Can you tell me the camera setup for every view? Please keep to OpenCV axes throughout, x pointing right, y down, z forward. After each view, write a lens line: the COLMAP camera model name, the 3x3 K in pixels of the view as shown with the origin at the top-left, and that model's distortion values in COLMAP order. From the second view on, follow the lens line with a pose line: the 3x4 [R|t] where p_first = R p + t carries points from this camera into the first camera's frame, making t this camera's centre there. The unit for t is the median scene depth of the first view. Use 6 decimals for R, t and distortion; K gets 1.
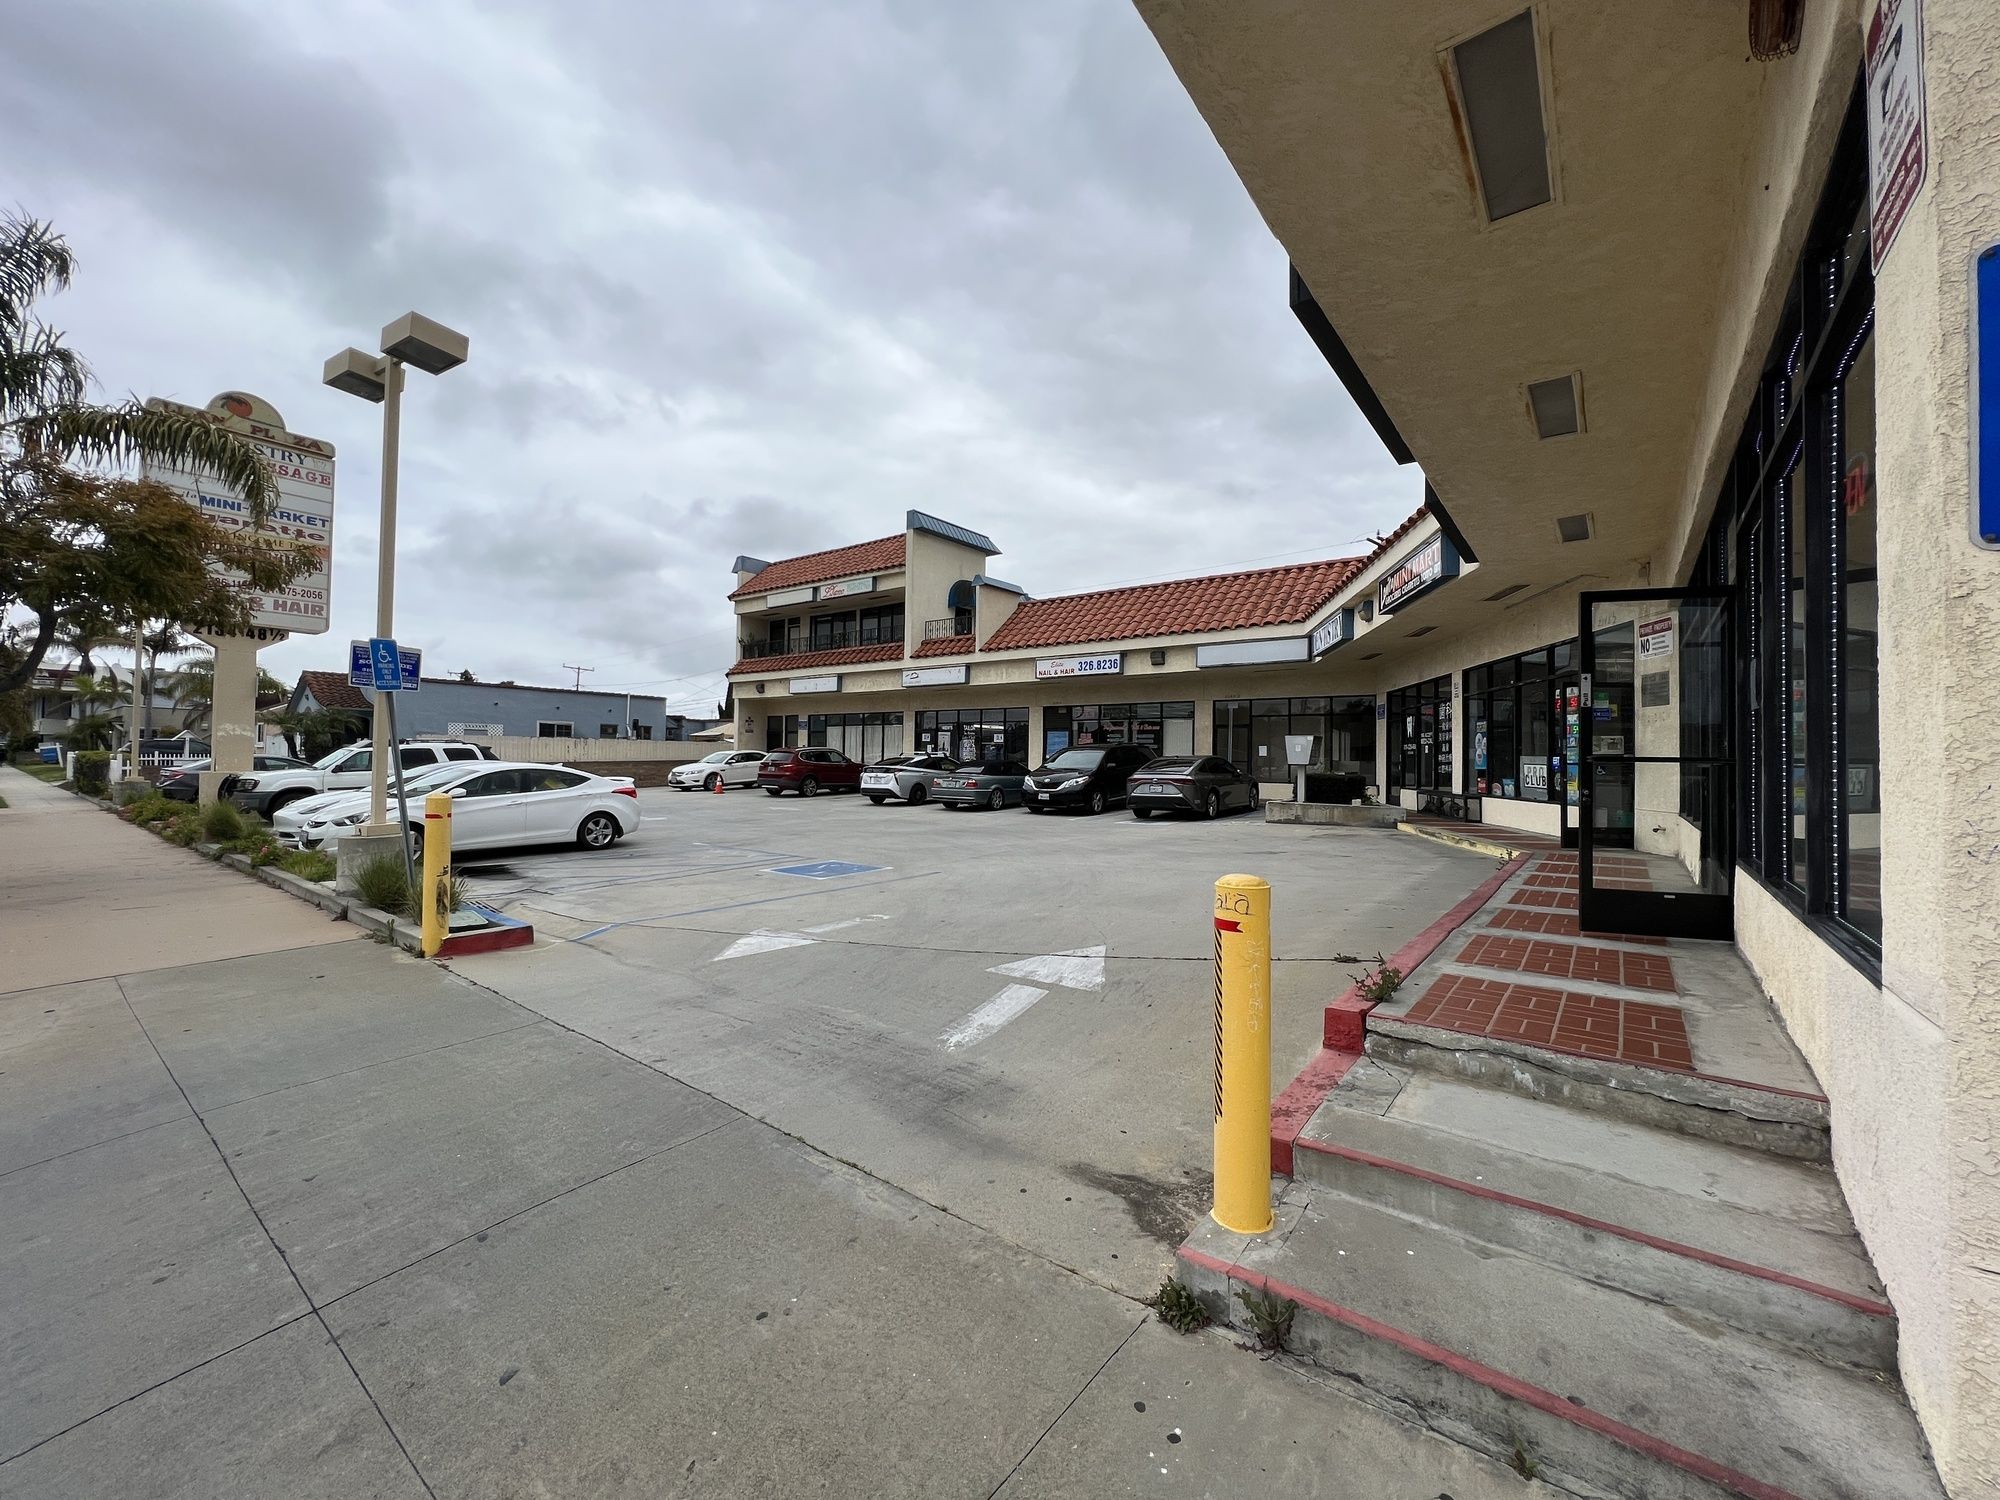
lens RADIAL K [[807.2, 0, 993.5], [0, 807.2, 738.3], [0, 0, 1]] dist [-0.006851, 0.002470]
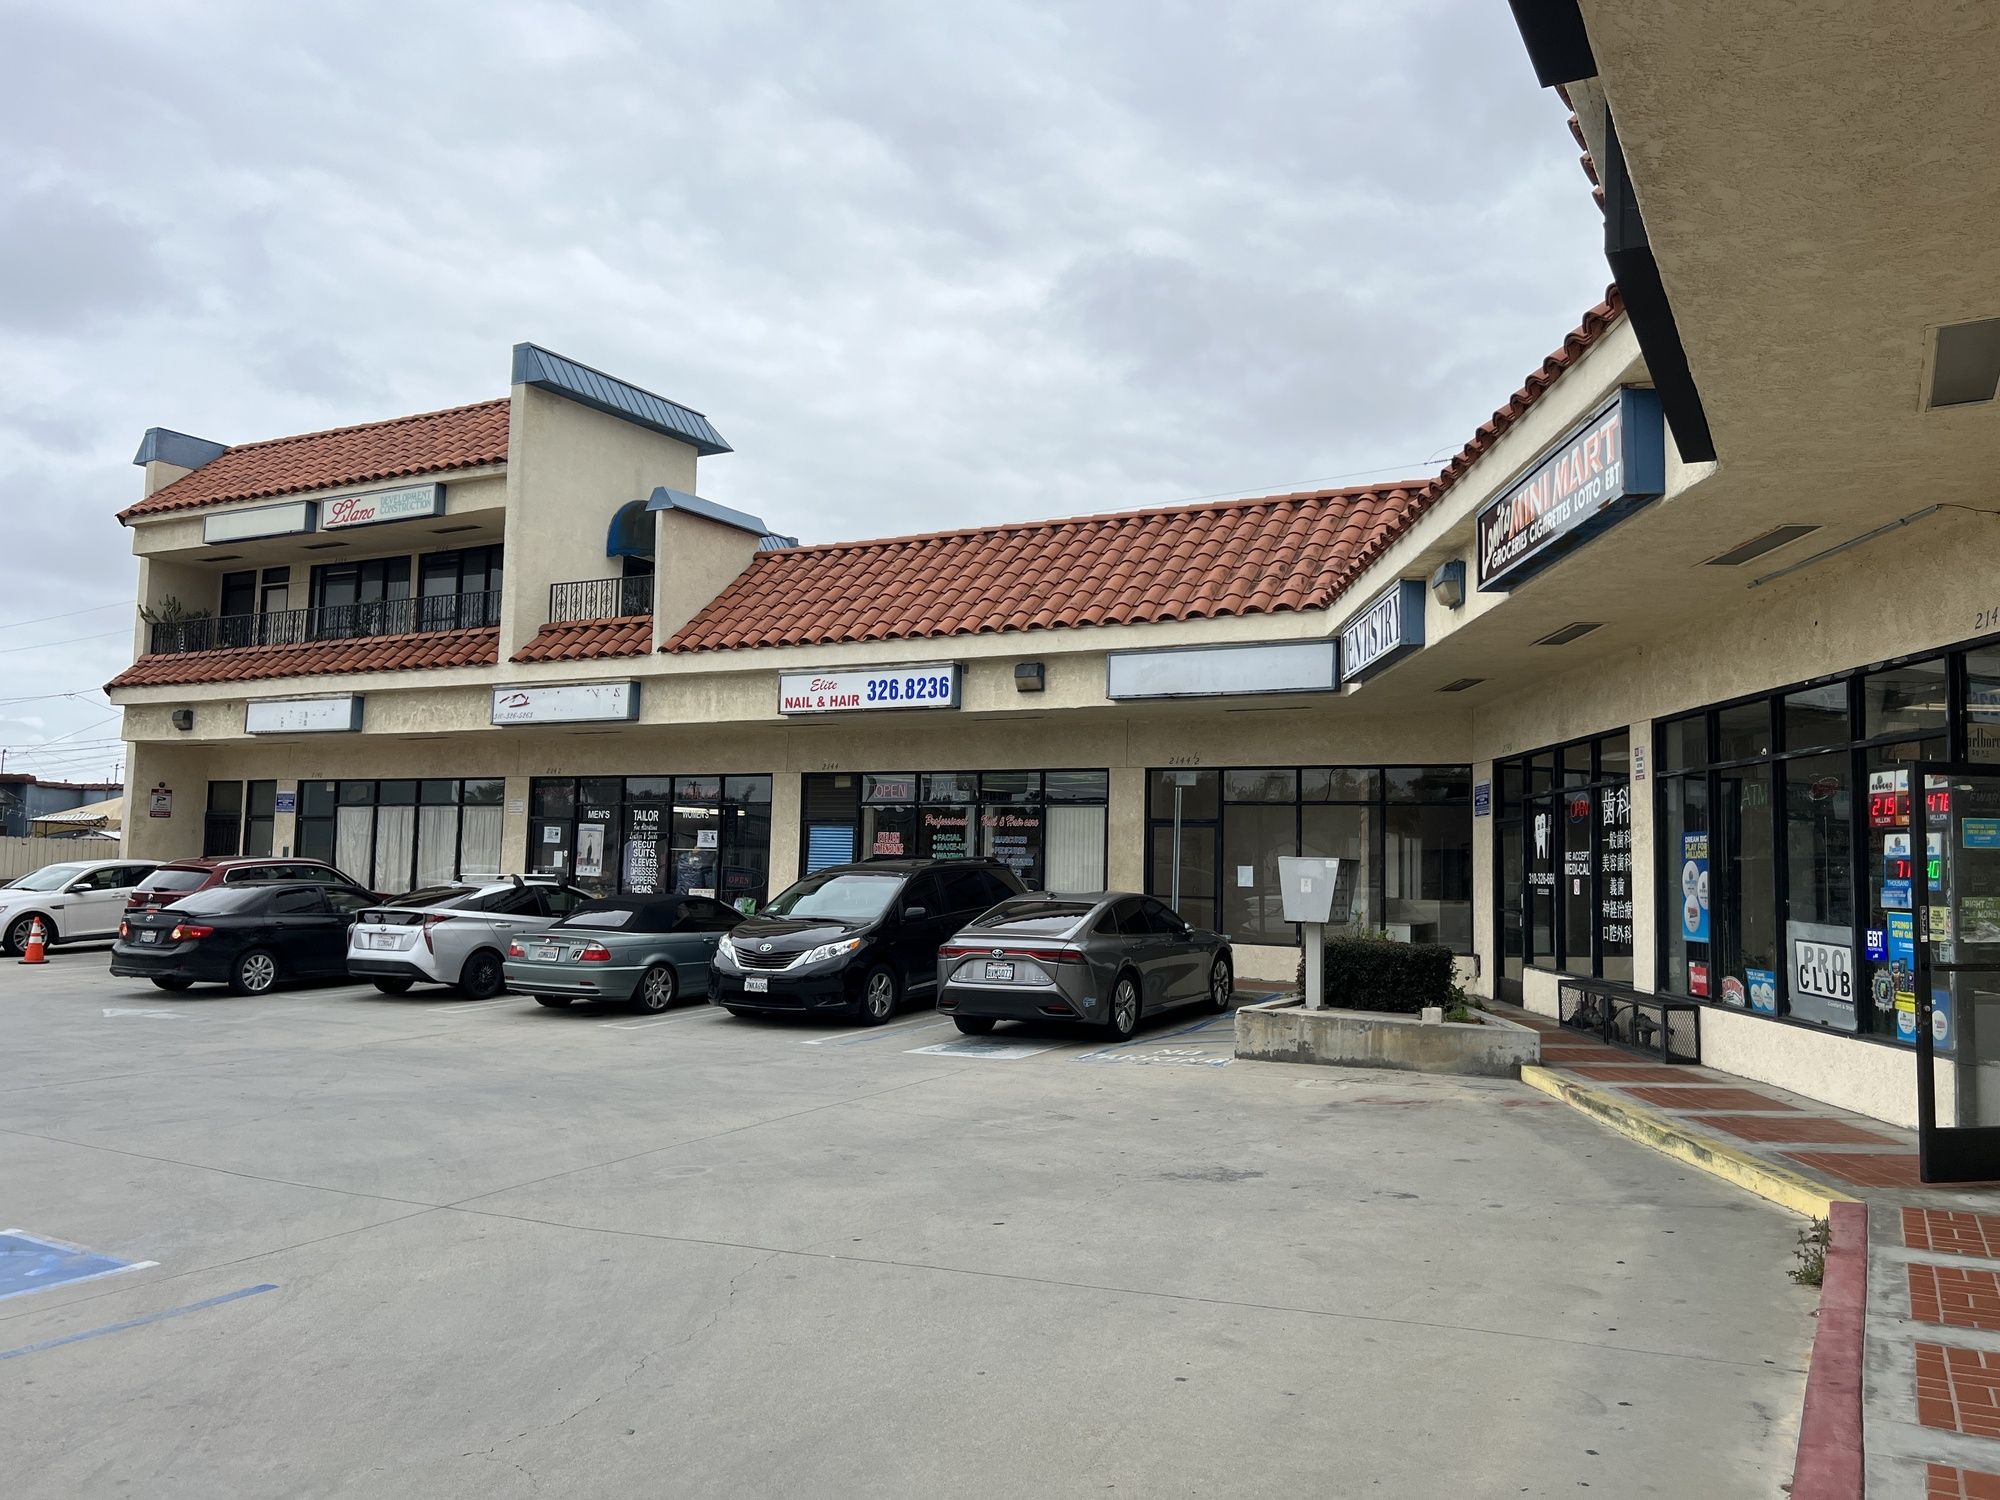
lens RADIAL K [[1502.4, 0, 1016.3], [0, 1502.4, 739.5], [0, 0, 1]] dist [0.077356, -0.082319]
pose [[0.988647, 0.019594, 0.148972, 0.067949], [-0.011567, 0.998444, -0.054556, -0.015647], [-0.149809, 0.052214, 0.987335, 0.142619]]
